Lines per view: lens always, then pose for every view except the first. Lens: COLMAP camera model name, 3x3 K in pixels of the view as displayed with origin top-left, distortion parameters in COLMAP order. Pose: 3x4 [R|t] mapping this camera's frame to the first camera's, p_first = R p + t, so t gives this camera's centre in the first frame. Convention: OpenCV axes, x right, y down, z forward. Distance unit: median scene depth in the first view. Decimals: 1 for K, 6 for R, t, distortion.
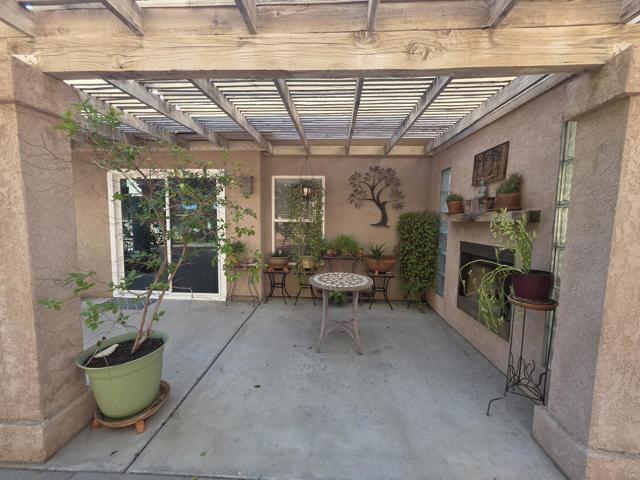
lens RADIAL K [[256.2, 0, 319.3], [0, 256.2, 239.4], [0, 0, 1]] dist [0.000176, 0.000011]
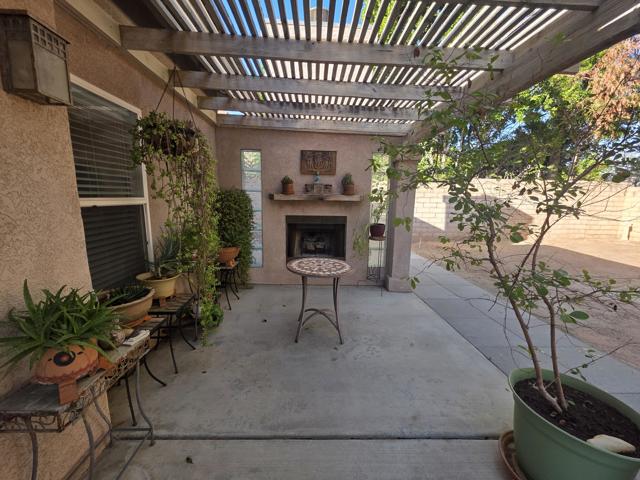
lens RADIAL K [[256.2, 0, 322.6], [0, 256.2, 238.1], [0, 0, 1]] dist [0.000176, 0.000011]
pose [[-0.100101, -0.165008, 0.981199, -0.832181], [0.056077, 0.983649, 0.171141, -0.103021], [-0.993396, 0.072154, -0.089211, 1.096054]]
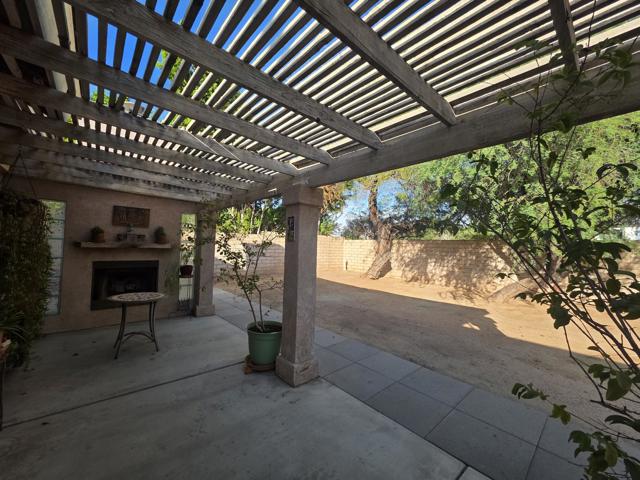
lens RADIAL K [[256.2, 0, 317.7], [0, 256.2, 238.2], [0, 0, 1]] dist [0.000176, 0.000011]
pose [[-0.698504, -0.002533, 0.715602, -1.465213], [0.021473, 0.999469, 0.024499, -0.145364], [-0.715284, 0.032479, -0.698079, 1.274454]]
